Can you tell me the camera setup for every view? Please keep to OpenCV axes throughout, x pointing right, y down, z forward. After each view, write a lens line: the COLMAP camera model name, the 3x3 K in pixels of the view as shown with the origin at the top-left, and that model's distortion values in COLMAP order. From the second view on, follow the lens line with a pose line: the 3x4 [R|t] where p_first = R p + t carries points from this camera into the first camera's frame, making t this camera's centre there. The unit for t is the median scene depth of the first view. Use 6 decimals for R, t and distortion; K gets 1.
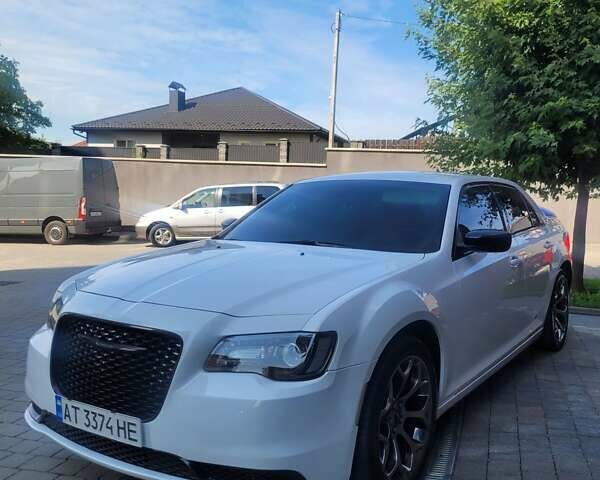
lens RADIAL K [[612.1, 0, 311.0], [0, 612.1, 240.8], [0, 0, 1]] dist [0.035325, 0.000000]
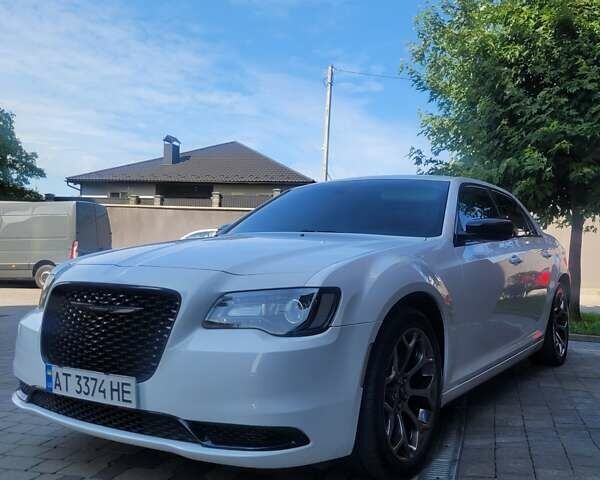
lens RADIAL K [[612.1, 0, 311.7], [0, 612.1, 252.6], [0, 0, 1]] dist [0.035325, 0.000000]
pose [[0.999902, 0.001159, 0.013935, -0.014932], [-0.000100, 0.997125, -0.075774, 0.146118], [-0.013983, 0.075765, 0.997028, 0.026913]]
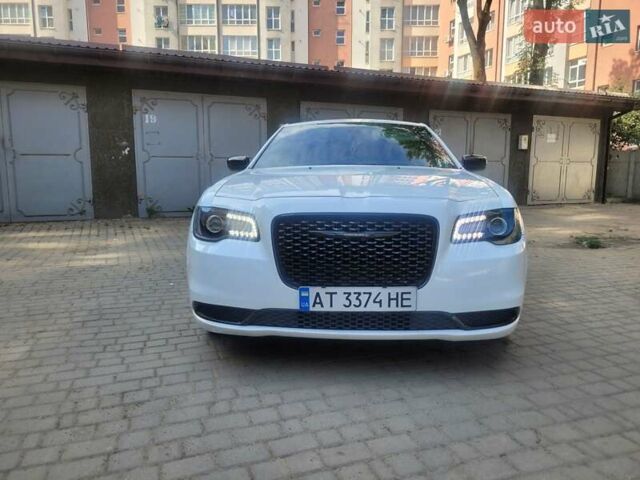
lens RADIAL K [[490.0, 0, 328.6], [0, 490.0, 243.6], [0, 0, 1]] dist [0.045482, -0.034071]
pose [[0.856159, -0.081267, 0.510281, -0.780886], [0.049610, 0.995921, 0.075372, 0.110269], [-0.514325, -0.039215, 0.856698, 0.243565]]
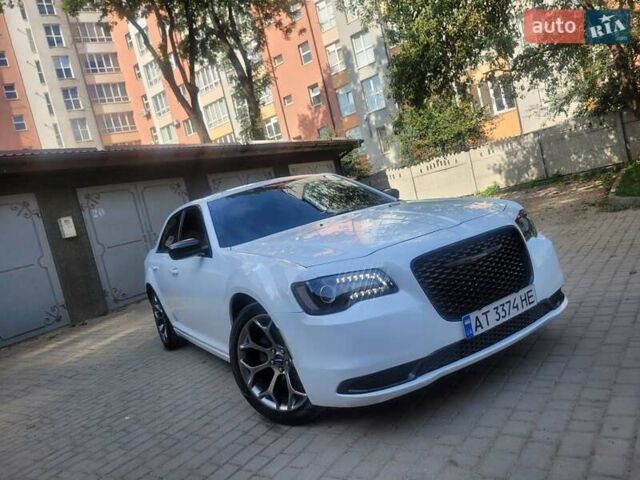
lens RADIAL K [[490.0, 0, 328.4], [0, 490.0, 240.1], [0, 0, 1]] dist [0.045482, -0.034071]
pose [[0.426201, -0.182172, 0.886096, -1.252071], [0.311516, 0.949160, 0.045302, 0.001451], [-0.849300, 0.256725, 0.461283, 0.743036]]
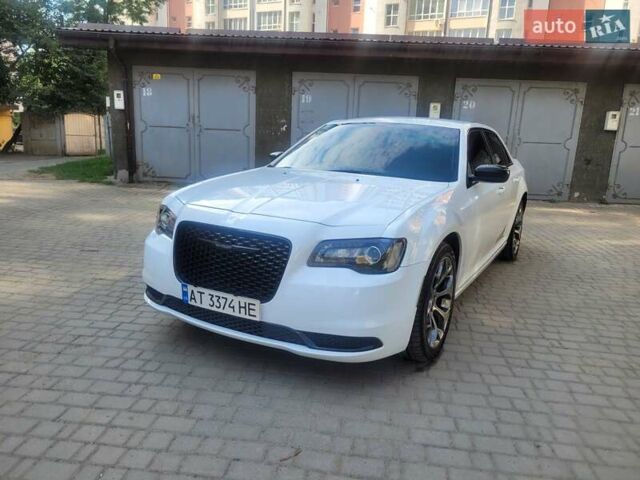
lens RADIAL K [[490.0, 0, 322.6], [0, 490.0, 245.6], [0, 0, 1]] dist [0.045482, -0.034071]
pose [[0.996413, 0.015861, 0.083121, -0.201122], [-0.027730, 0.989241, 0.143640, 0.014047], [-0.079948, -0.145430, 0.986133, -0.033661]]
